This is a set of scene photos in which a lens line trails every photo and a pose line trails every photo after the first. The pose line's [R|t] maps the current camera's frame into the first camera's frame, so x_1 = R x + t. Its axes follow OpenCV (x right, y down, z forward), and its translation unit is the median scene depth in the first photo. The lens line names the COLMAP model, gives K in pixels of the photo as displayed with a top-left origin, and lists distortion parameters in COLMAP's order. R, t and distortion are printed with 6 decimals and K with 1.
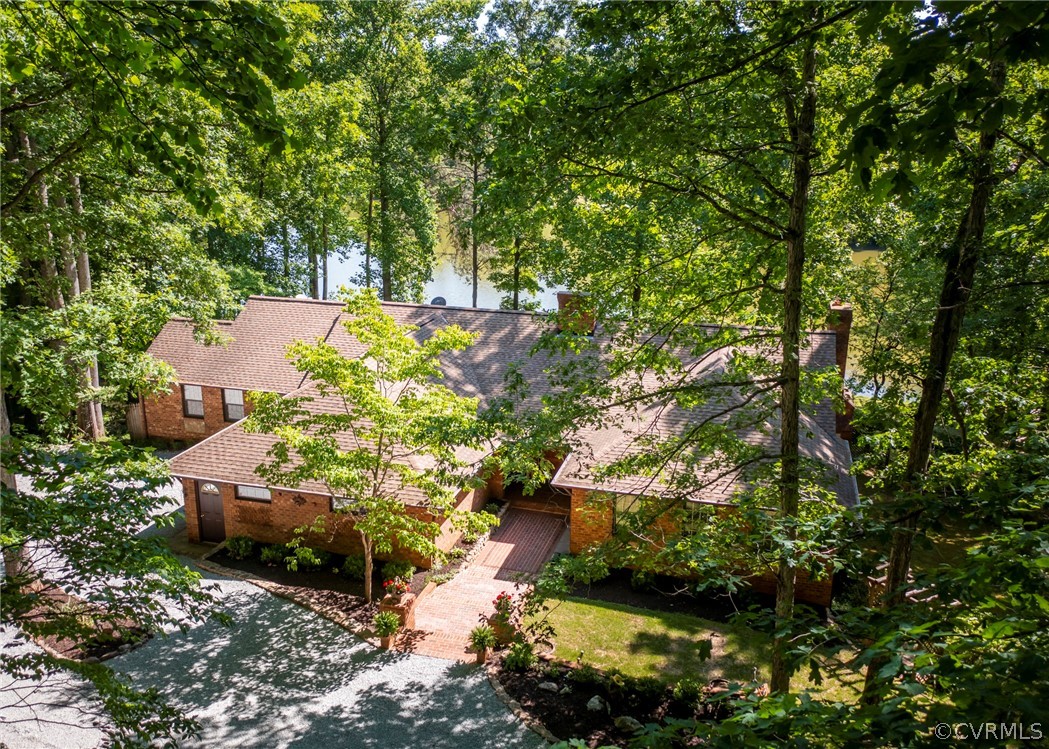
lens RADIAL K [[840.3, 0, 524.8], [0, 840.3, 349.2], [0, 0, 1]] dist [0.000760, 0.000877]
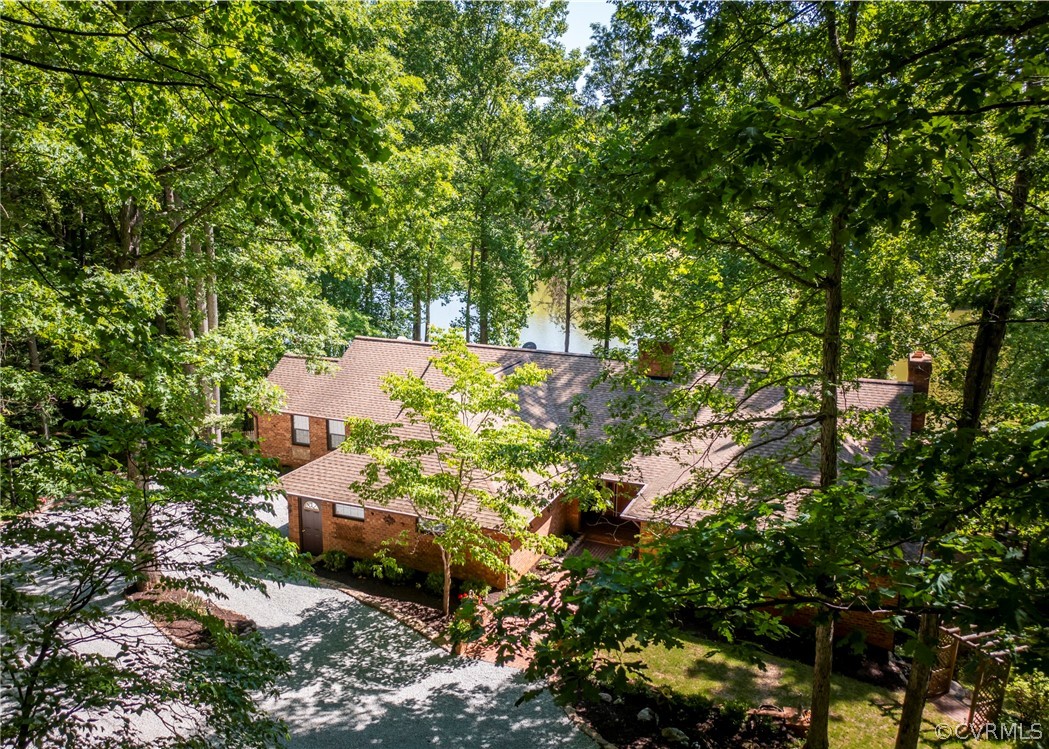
lens RADIAL K [[840.3, 0, 524.8], [0, 840.3, 349.2], [0, 0, 1]] dist [0.000760, 0.000877]
pose [[0.992288, 0.023200, -0.121765, 0.041046], [-0.030507, 0.997821, -0.058496, 0.018000], [0.120143, 0.061759, 0.990834, -0.090799]]
